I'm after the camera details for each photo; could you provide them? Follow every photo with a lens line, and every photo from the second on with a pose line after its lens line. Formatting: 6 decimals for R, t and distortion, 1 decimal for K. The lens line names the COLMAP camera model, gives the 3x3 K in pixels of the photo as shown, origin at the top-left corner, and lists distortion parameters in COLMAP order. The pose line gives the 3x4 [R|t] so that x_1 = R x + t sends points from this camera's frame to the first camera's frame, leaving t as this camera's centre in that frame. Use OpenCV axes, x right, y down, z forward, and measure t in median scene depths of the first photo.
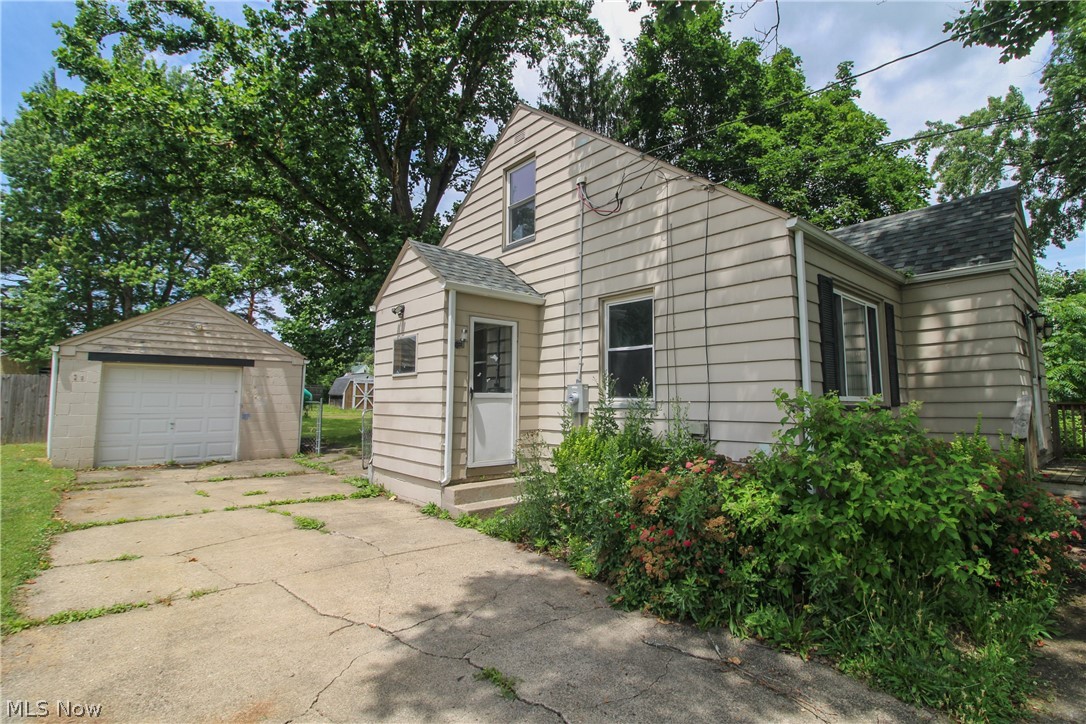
lens RADIAL K [[512.2, 0, 544.9], [0, 512.2, 355.4], [0, 0, 1]] dist [-0.013021, 0.000283]
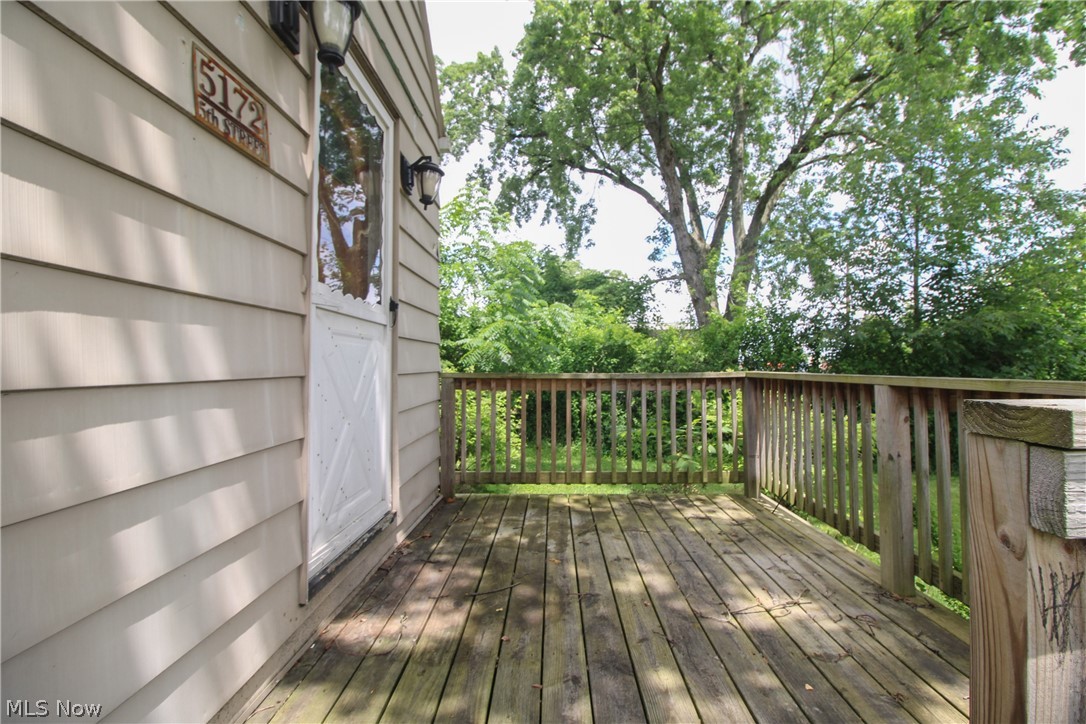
lens RADIAL K [[512.2, 0, 544.9], [0, 512.2, 355.4], [0, 0, 1]] dist [-0.013021, 0.000283]
pose [[0.665653, 0.016719, 0.746074, 0.263308], [-0.061558, 0.997572, 0.032567, 0.020728], [-0.743718, -0.067605, 0.665066, 0.232630]]
